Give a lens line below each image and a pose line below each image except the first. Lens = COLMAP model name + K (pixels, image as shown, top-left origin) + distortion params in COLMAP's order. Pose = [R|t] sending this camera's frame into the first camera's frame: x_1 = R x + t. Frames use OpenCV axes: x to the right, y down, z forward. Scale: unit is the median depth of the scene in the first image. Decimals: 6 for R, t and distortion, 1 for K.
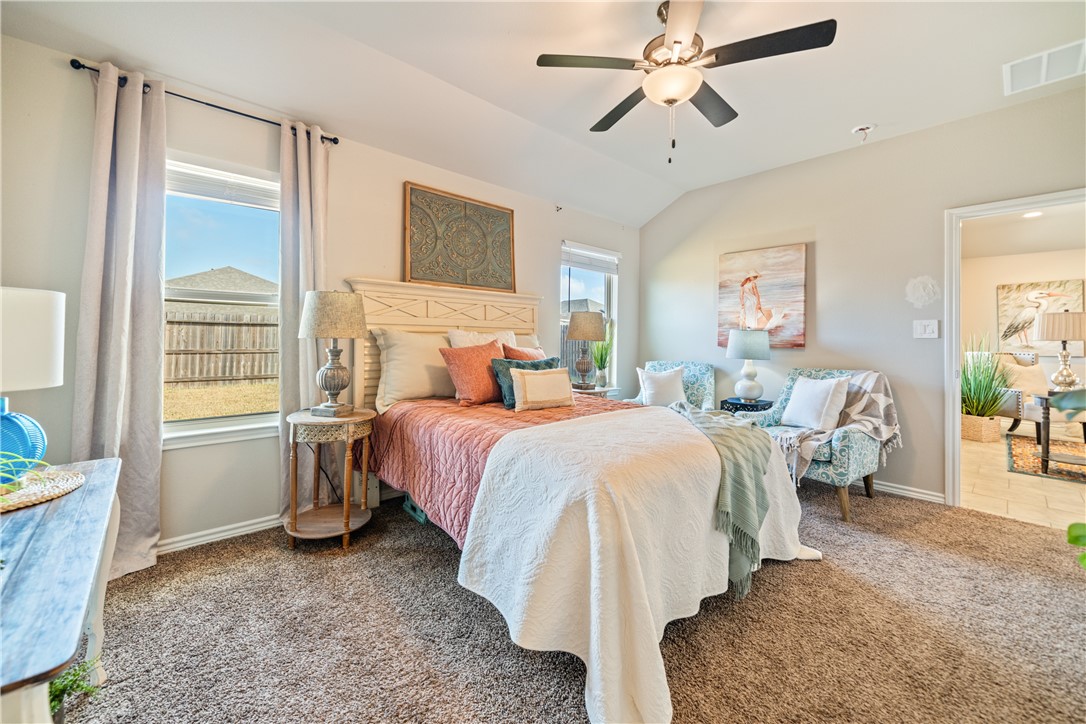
lens RADIAL K [[411.3, 0, 565.7], [0, 411.3, 338.5], [0, 0, 1]] dist [-0.001223, -0.000143]
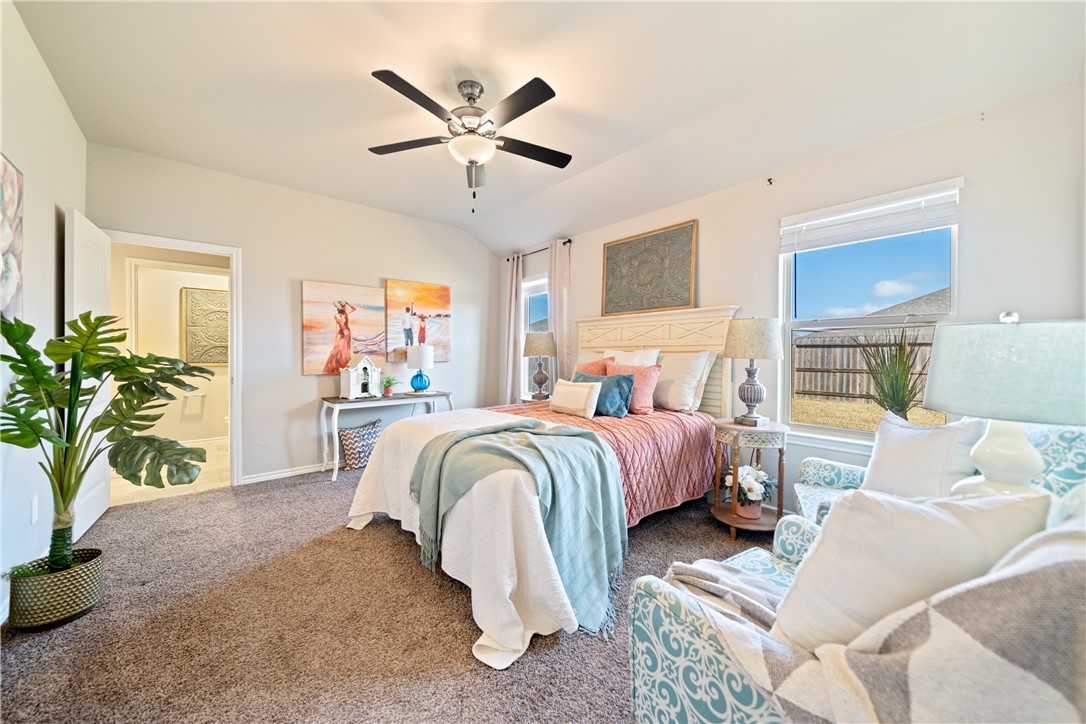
lens RADIAL K [[411.3, 0, 552.3], [0, 411.3, 356.3], [0, 0, 1]] dist [-0.001223, -0.000143]
pose [[-0.028231, -0.008180, -0.999568, 0.314292], [0.000048, 0.999967, -0.008185, 0.002814], [0.999601, -0.000279, -0.028229, 0.269588]]
